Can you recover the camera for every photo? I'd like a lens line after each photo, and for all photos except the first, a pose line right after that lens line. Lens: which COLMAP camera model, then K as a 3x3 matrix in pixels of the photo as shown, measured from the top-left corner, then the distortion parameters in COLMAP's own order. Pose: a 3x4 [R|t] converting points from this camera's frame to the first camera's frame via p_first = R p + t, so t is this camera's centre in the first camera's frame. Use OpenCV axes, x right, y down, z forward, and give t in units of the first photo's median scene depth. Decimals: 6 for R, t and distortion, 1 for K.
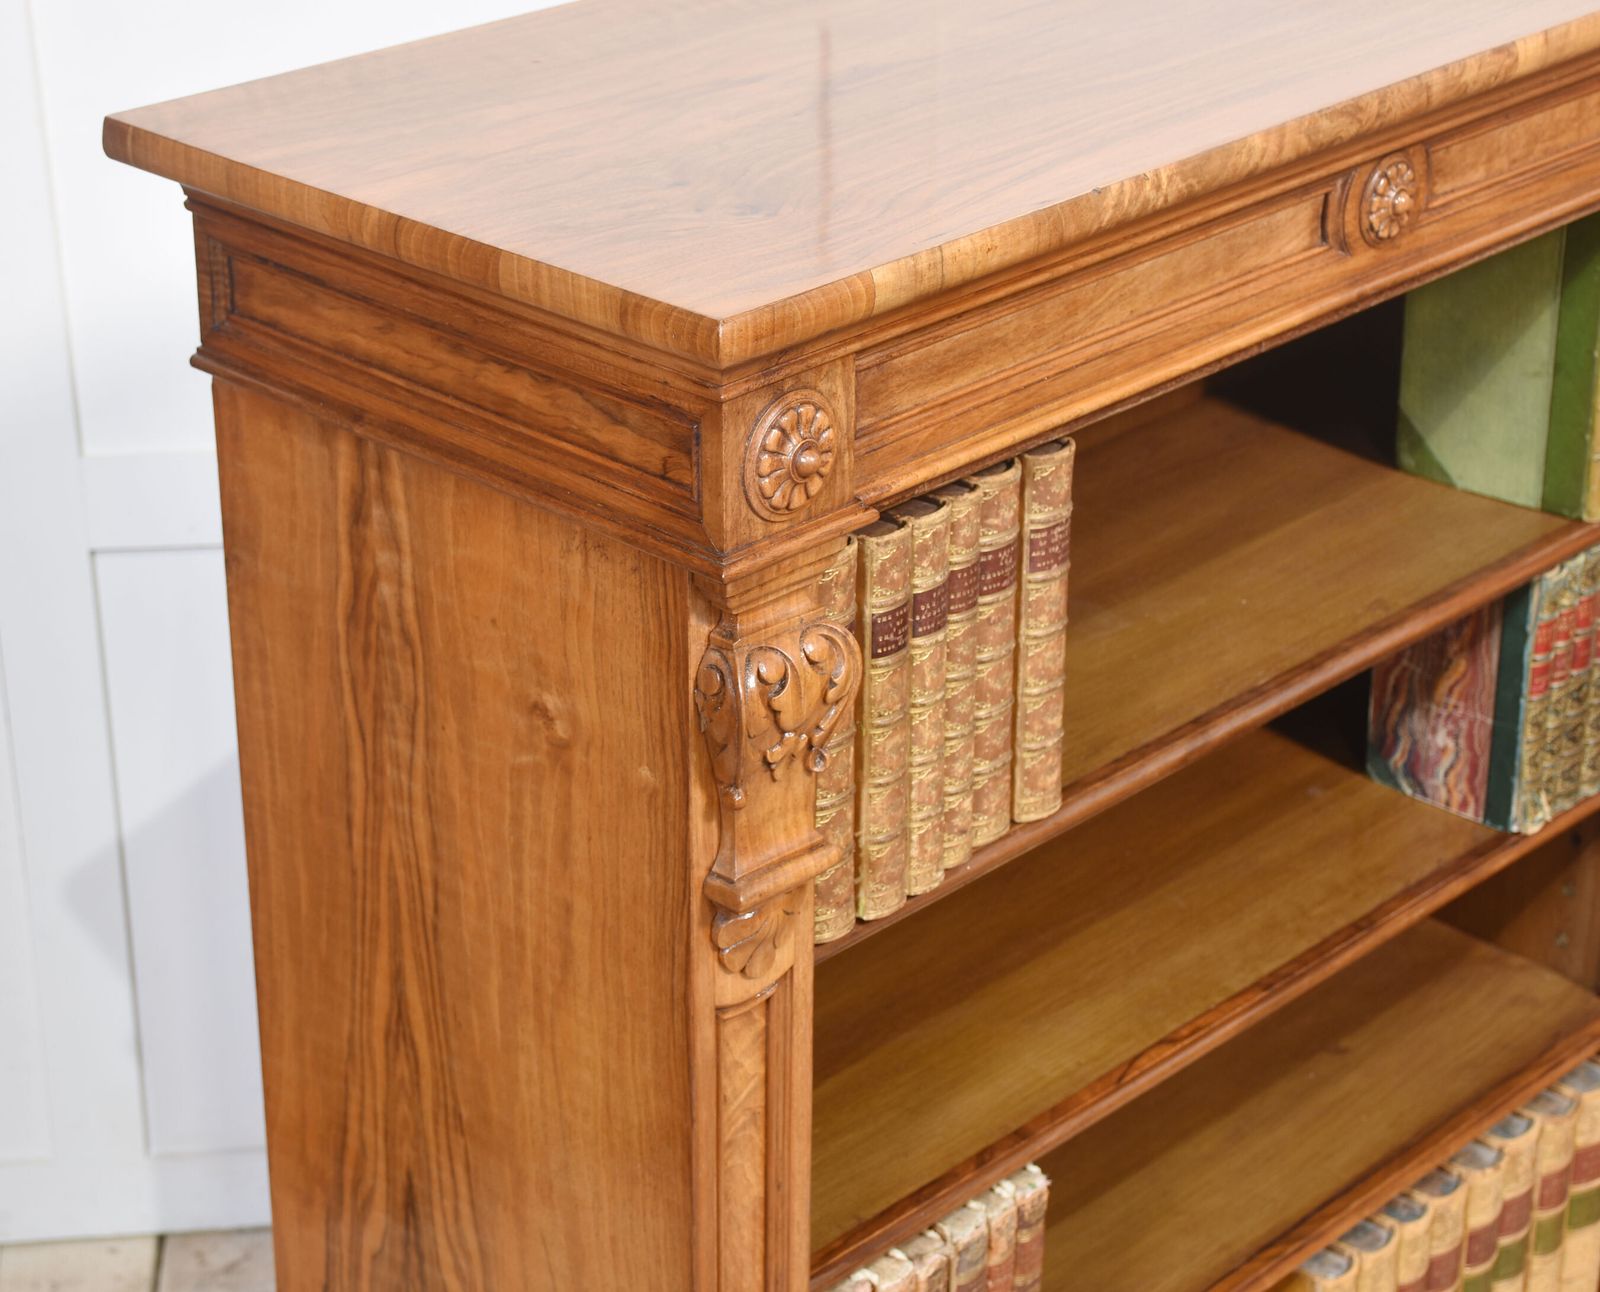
lens RADIAL K [[3267.7, 0, 692.6], [0, 3267.7, 676.3], [0, 0, 1]] dist [0.131027, 0.000000]
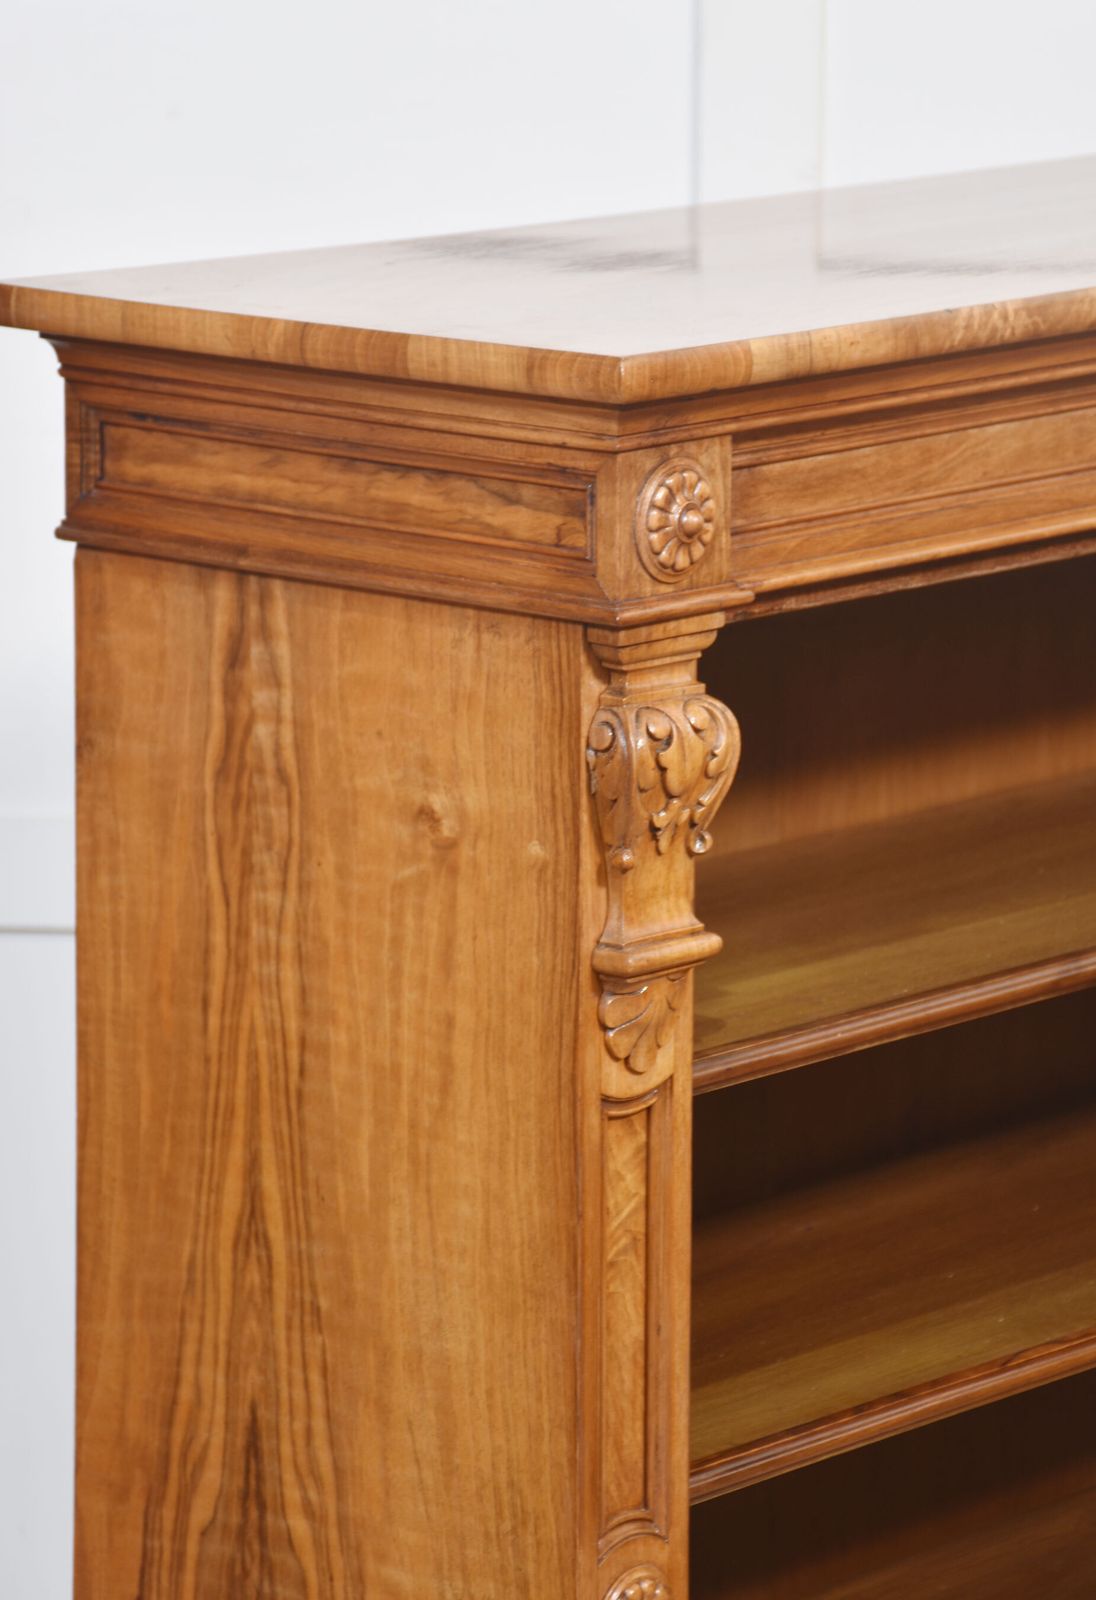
lens RADIAL K [[6213.8, 0, 568.5], [0, 6213.8, 780.3], [0, 0, 1]] dist [1.104545, 0.000000]
pose [[0.997934, -0.001397, 0.064235, -0.124150], [0.017588, 0.967512, -0.252212, 0.481330], [-0.061796, 0.252821, 0.965538, -0.874049]]
